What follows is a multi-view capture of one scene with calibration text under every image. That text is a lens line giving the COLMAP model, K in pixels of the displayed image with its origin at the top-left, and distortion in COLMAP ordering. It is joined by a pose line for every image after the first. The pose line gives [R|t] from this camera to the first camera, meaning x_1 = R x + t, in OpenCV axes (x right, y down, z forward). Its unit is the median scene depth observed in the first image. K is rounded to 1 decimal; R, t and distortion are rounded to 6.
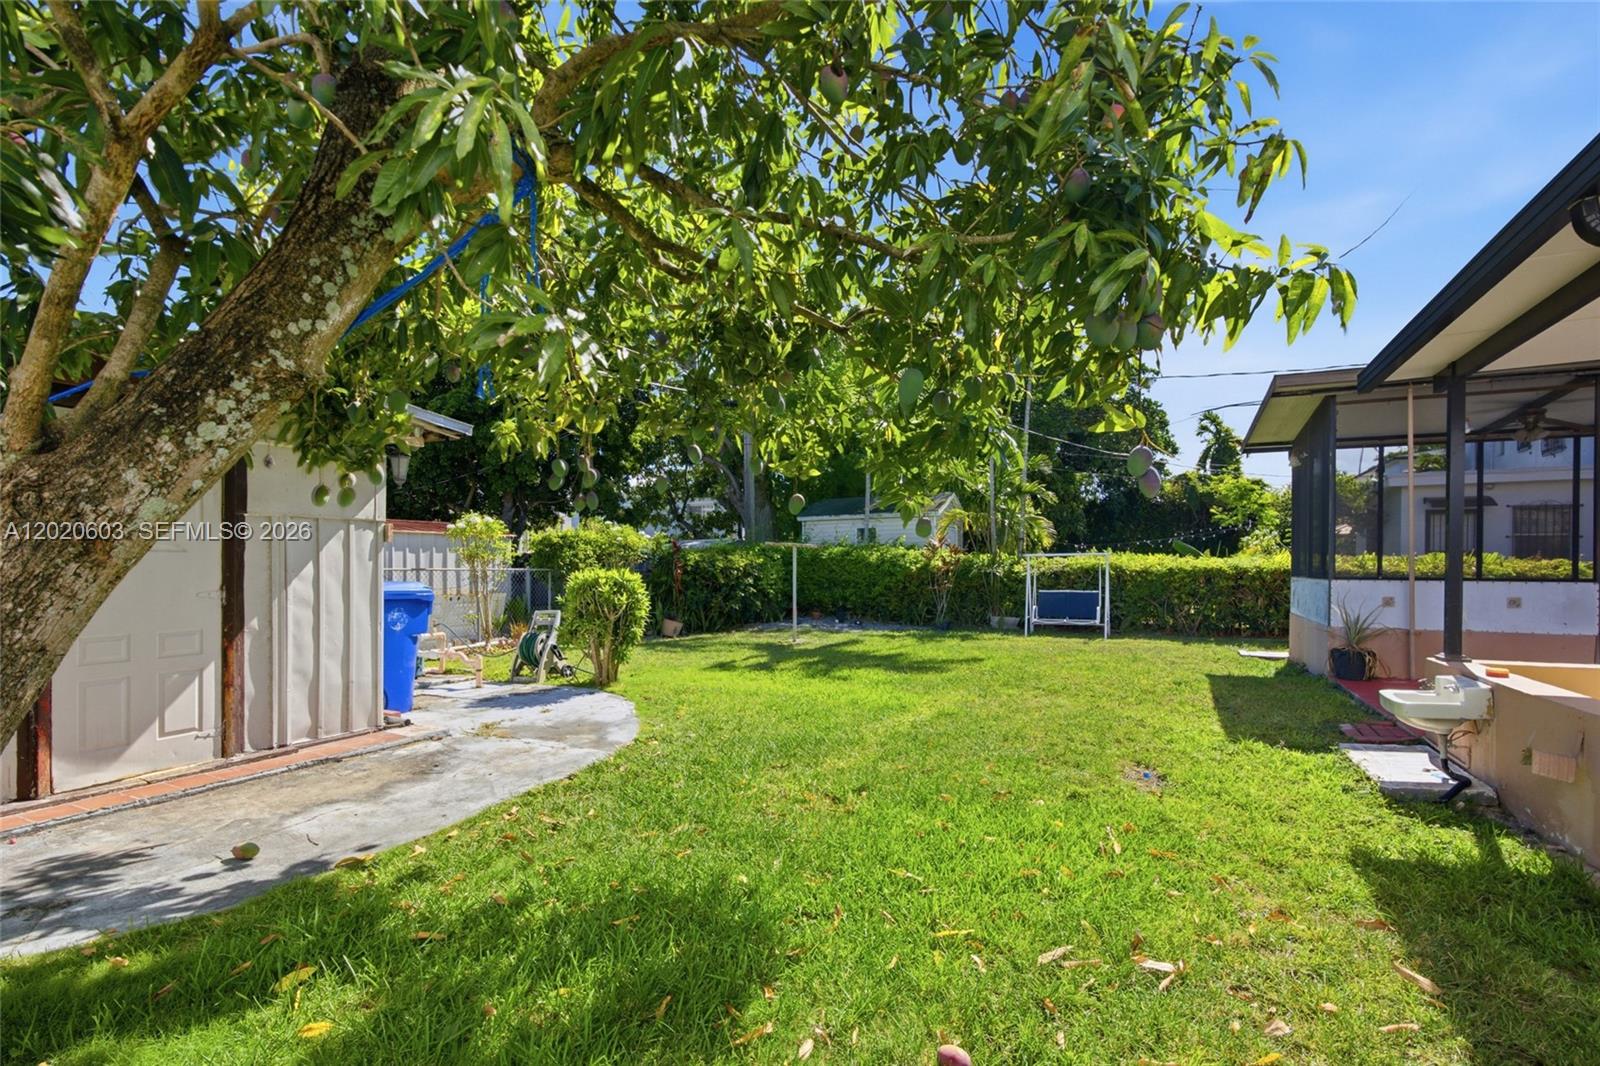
lens RADIAL K [[719.7, 0, 804.6], [0, 719.7, 545.7], [0, 0, 1]] dist [-0.010038, 0.000383]
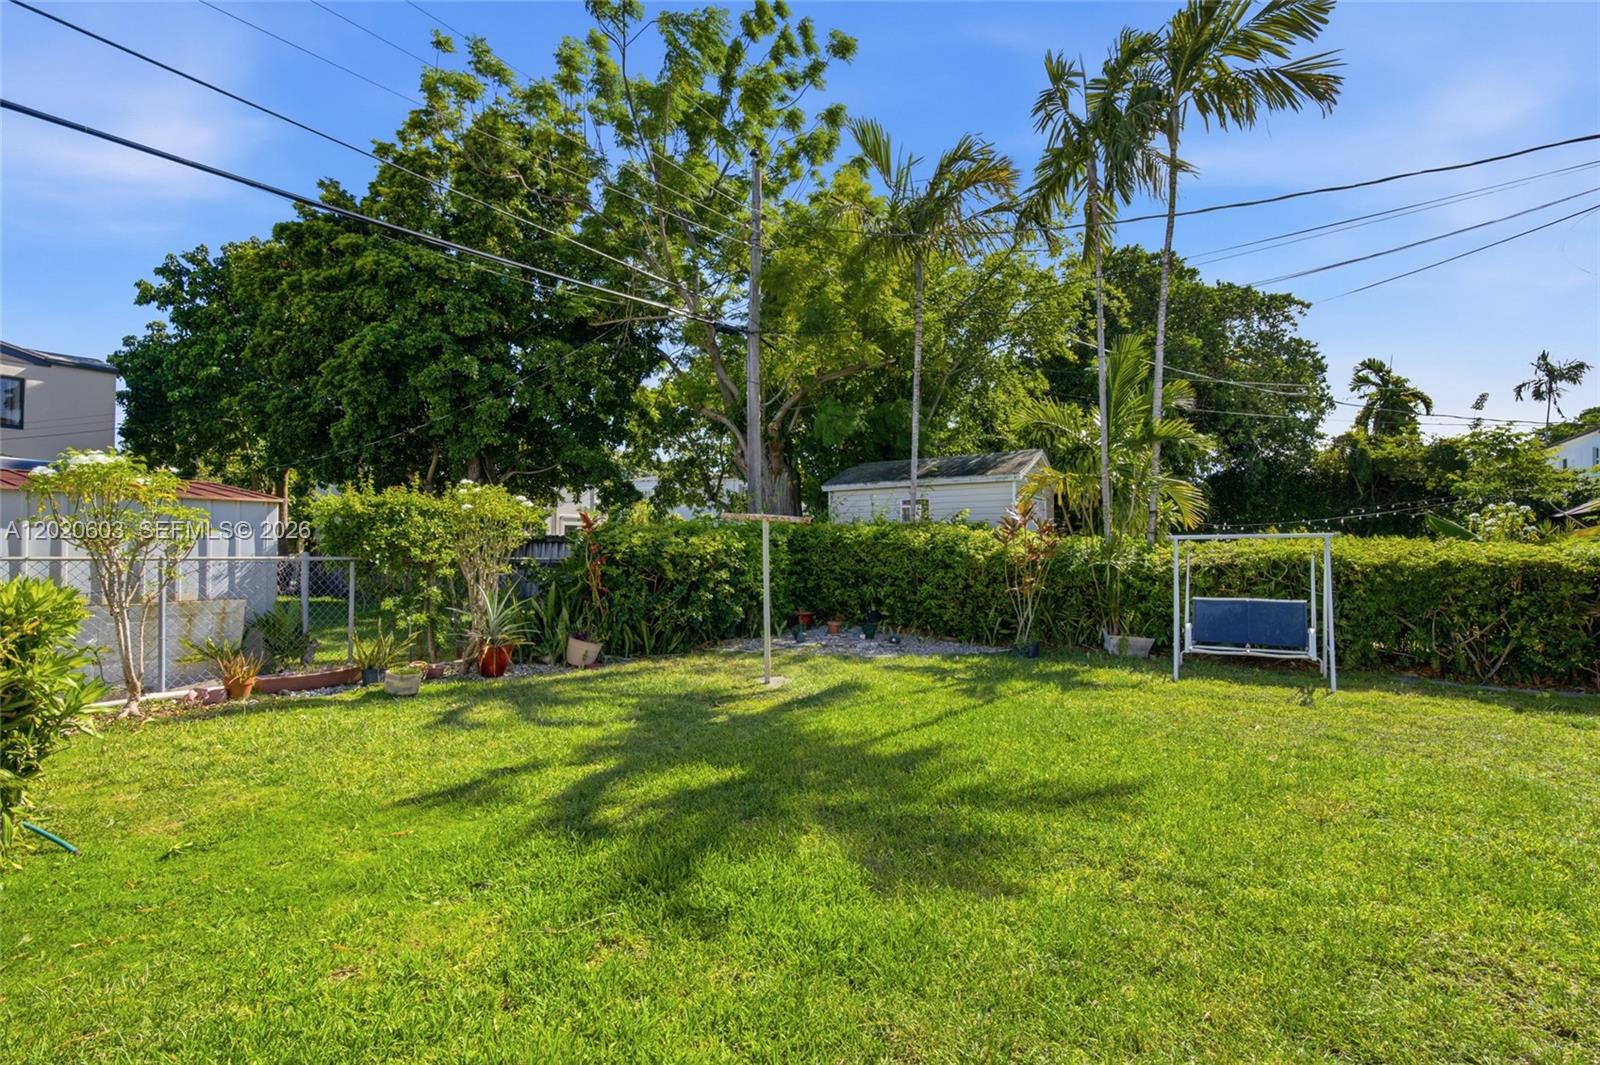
lens RADIAL K [[719.7, 0, 793.8], [0, 719.7, 533.3], [0, 0, 1]] dist [-0.010038, 0.000383]
pose [[0.993658, 0.002269, -0.112422, 0.057231], [-0.002004, 0.999995, 0.002463, 0.008137], [0.112427, -0.002222, 0.993658, 0.339482]]
